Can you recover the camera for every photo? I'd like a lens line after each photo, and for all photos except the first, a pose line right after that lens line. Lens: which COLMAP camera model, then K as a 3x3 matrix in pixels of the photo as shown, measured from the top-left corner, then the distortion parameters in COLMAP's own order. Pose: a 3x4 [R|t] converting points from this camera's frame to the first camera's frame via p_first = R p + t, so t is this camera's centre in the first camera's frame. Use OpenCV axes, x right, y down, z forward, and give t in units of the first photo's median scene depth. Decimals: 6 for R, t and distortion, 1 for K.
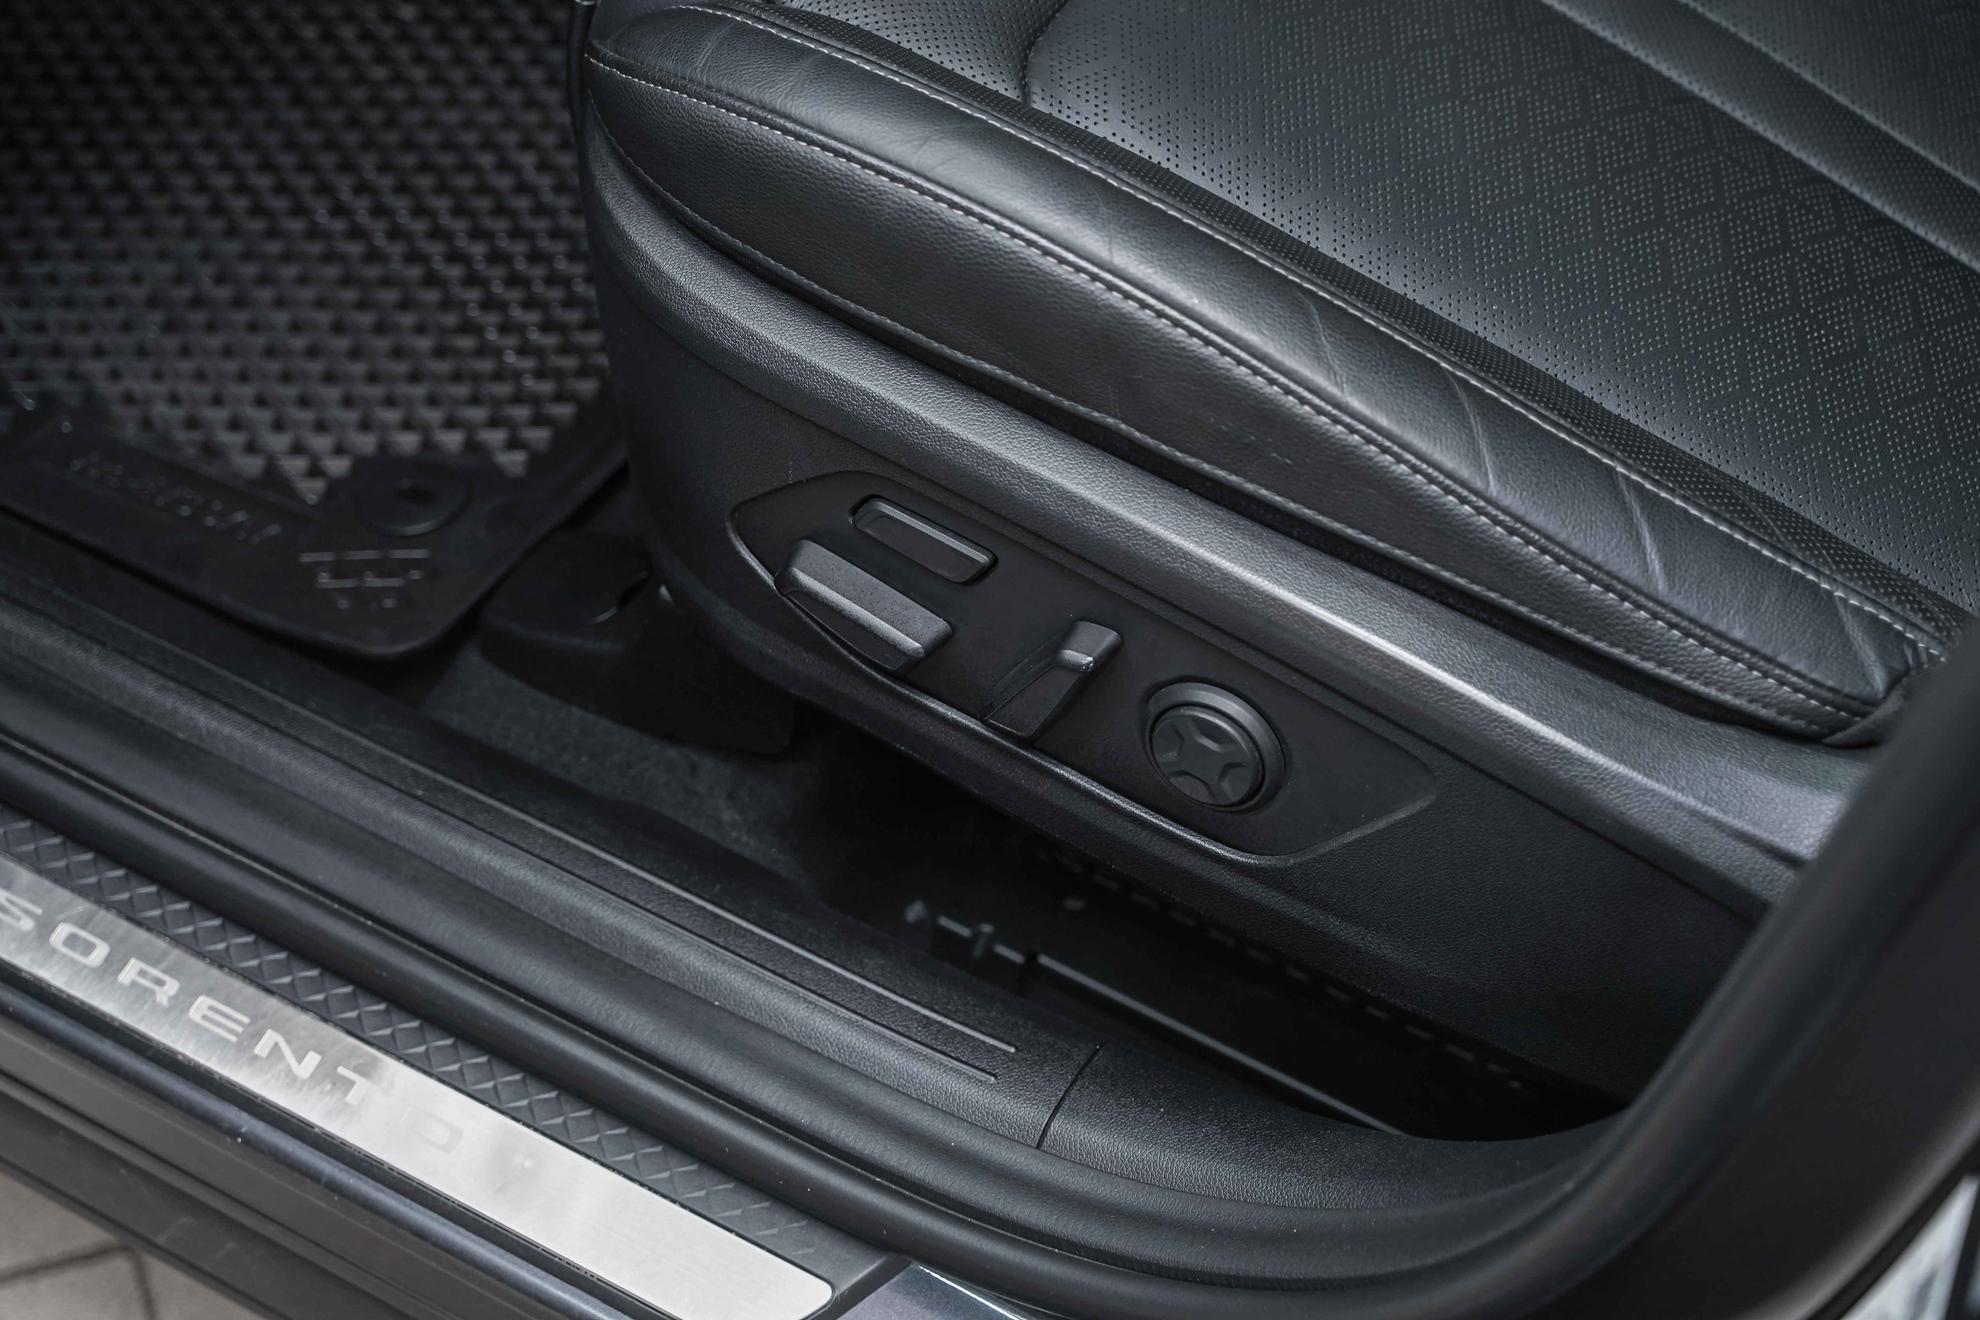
lens RADIAL K [[3044.8, 0, 989.3], [0, 3044.8, 663.9], [0, 0, 1]] dist [0.011004, 0.000000]
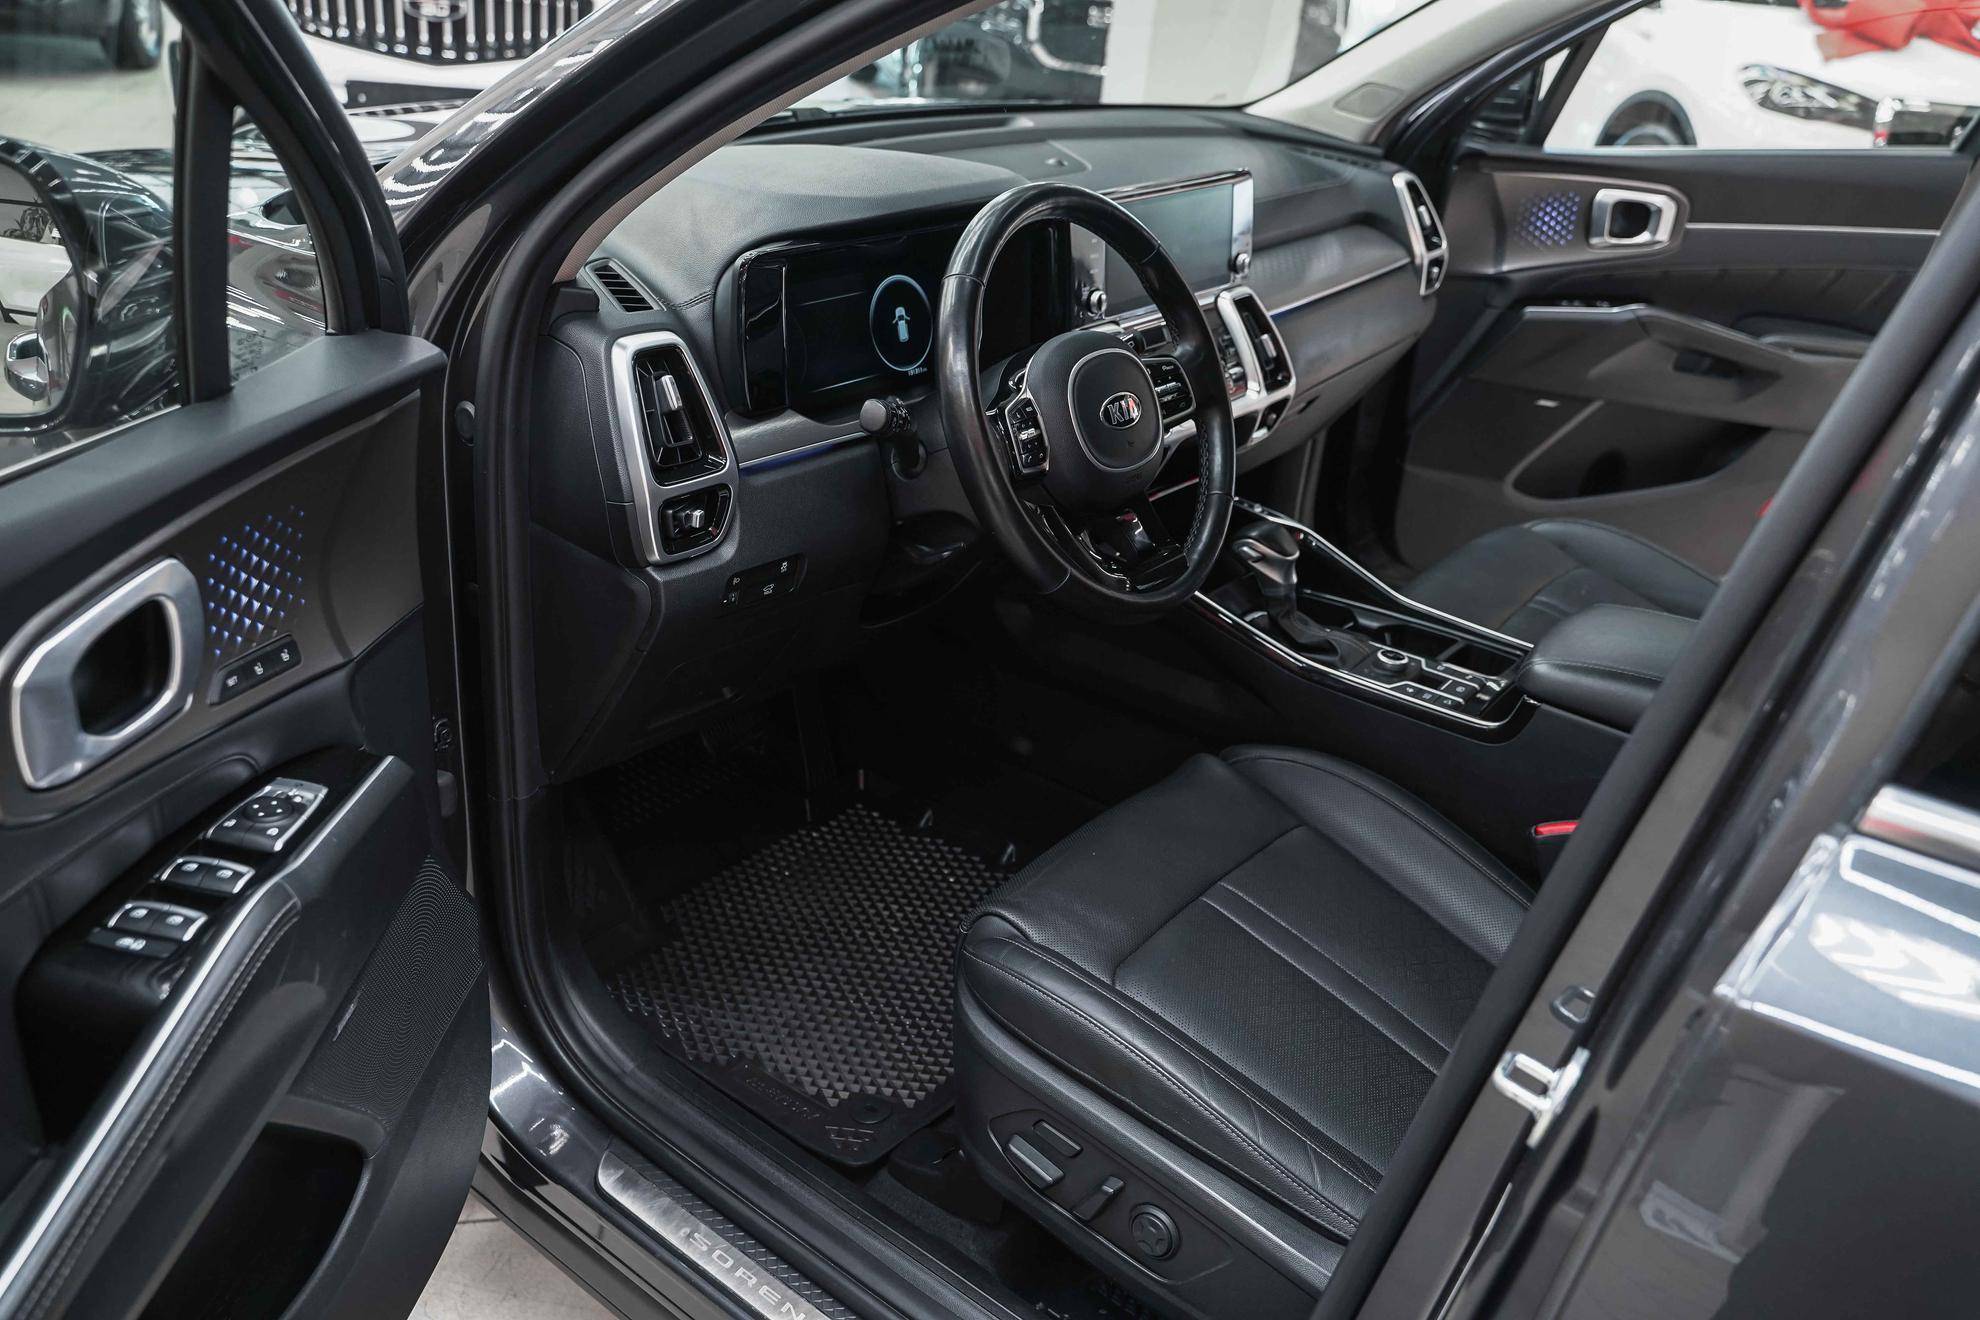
lens RADIAL K [[1590.2, 0, 993.0], [0, 1590.2, 660.2], [0, 0, 1]] dist [-0.012401, 0.010828]
pose [[0.987189, 0.102432, -0.122335, 0.041473], [-0.141813, 0.914669, -0.378510, 0.092099], [0.073124, 0.391010, 0.917477, -0.391104]]
